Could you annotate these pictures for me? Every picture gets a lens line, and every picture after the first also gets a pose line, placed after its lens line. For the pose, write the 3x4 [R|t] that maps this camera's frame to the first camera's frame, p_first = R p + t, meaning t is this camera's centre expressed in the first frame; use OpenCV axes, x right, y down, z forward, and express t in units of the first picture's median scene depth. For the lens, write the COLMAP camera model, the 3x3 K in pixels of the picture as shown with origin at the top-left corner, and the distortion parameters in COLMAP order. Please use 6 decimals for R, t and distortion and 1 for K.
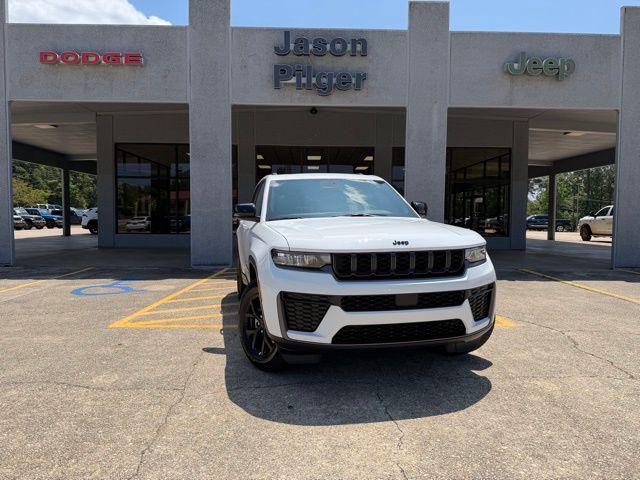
lens RADIAL K [[451.8, 0, 318.7], [0, 451.8, 247.5], [0, 0, 1]] dist [0.012084, -0.024067]
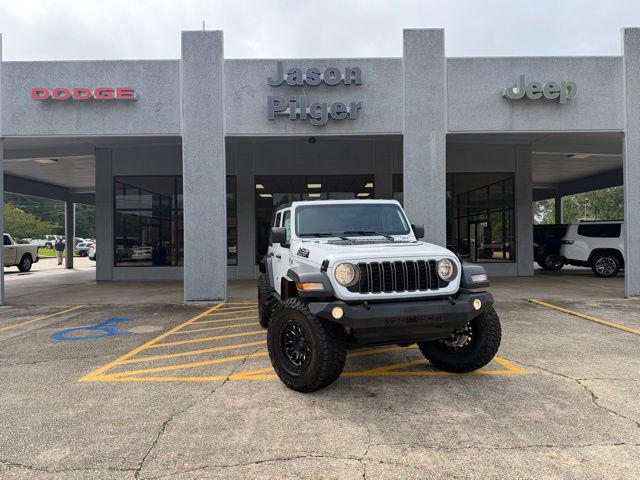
lens RADIAL K [[451.8, 0, 316.6], [0, 451.8, 242.8], [0, 0, 1]] dist [0.012084, -0.024067]
pose [[0.999629, -0.018987, -0.019531, 0.021325], [0.017683, 0.997735, -0.064906, -0.018342], [0.020719, 0.064536, 0.997700, 0.039035]]
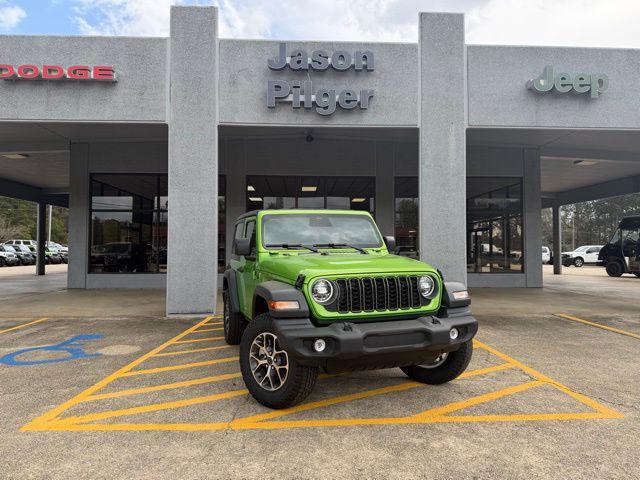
lens RADIAL K [[451.8, 0, 318.5], [0, 451.8, 240.2], [0, 0, 1]] dist [0.012084, -0.024067]
pose [[0.999733, -0.006721, 0.022101, -0.021734], [0.008687, 0.995899, -0.090059, -0.019206], [-0.021405, 0.090227, 0.995691, 0.158325]]
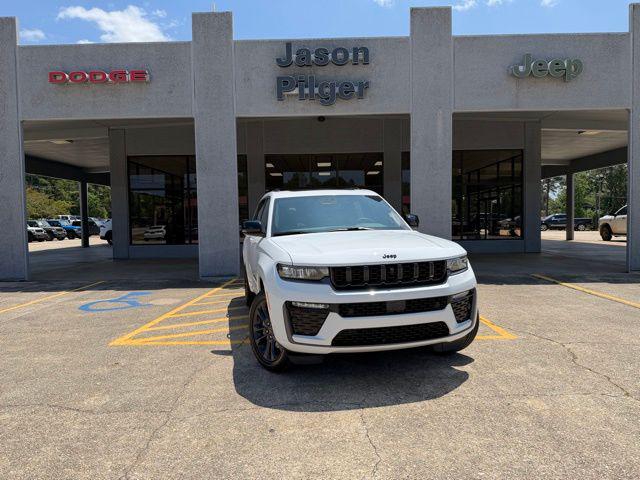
lens RADIAL K [[451.8, 0, 318.9], [0, 451.8, 248.4], [0, 0, 1]] dist [0.012084, -0.024067]
pose [[0.998968, -0.021411, -0.040065, 0.027177], [0.021166, 0.999755, -0.006528, -0.012551], [0.040194, 0.005673, 0.999176, -0.000241]]
